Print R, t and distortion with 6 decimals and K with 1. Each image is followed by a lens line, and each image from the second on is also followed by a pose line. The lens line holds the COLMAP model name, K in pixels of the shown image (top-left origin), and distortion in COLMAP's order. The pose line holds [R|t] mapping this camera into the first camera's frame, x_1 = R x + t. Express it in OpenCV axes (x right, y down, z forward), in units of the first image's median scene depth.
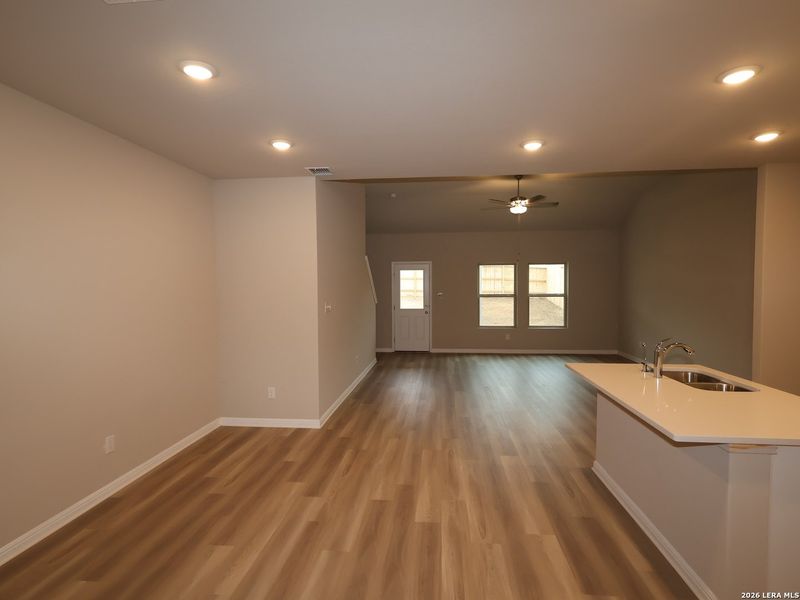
lens RADIAL K [[417.8, 0, 400.0], [0, 417.8, 300.0], [0, 0, 1]] dist [0.000918, 0.000250]
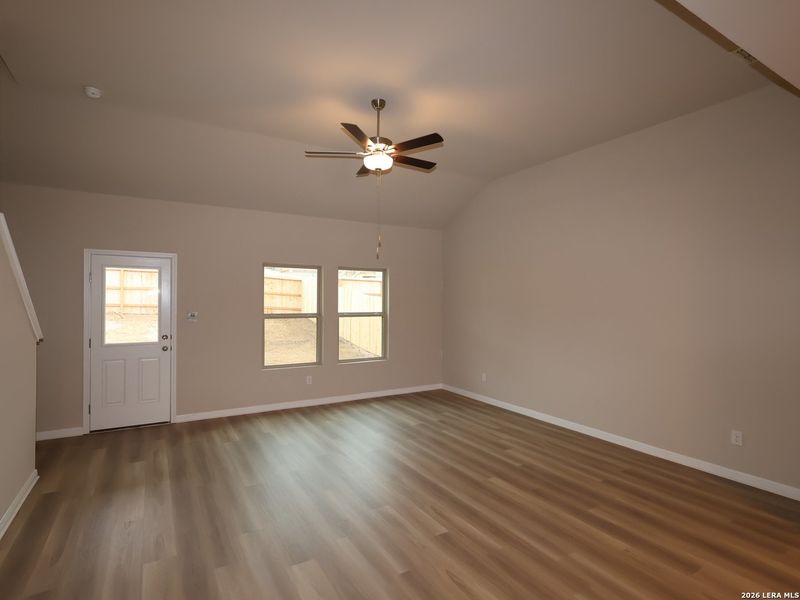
lens RADIAL K [[417.8, 0, 400.0], [0, 417.8, 300.0], [0, 0, 1]] dist [0.000918, 0.000250]
pose [[0.805387, 0.013291, 0.592600, -0.012215], [0.007388, 0.999446, -0.032455, -0.012220], [-0.592703, 0.030517, 0.804843, 0.396255]]
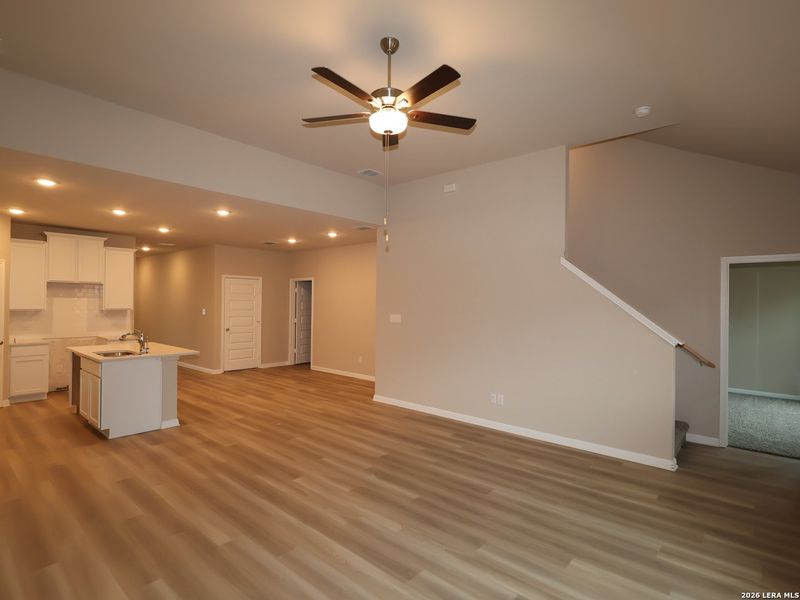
lens RADIAL K [[417.8, 0, 400.0], [0, 417.8, 300.0], [0, 0, 1]] dist [0.000918, 0.000250]
pose [[-0.586054, -0.002524, -0.810268, 0.448653], [-0.036861, 0.999043, 0.023549, -0.035655], [0.809433, 0.043669, -0.585586, 0.918612]]
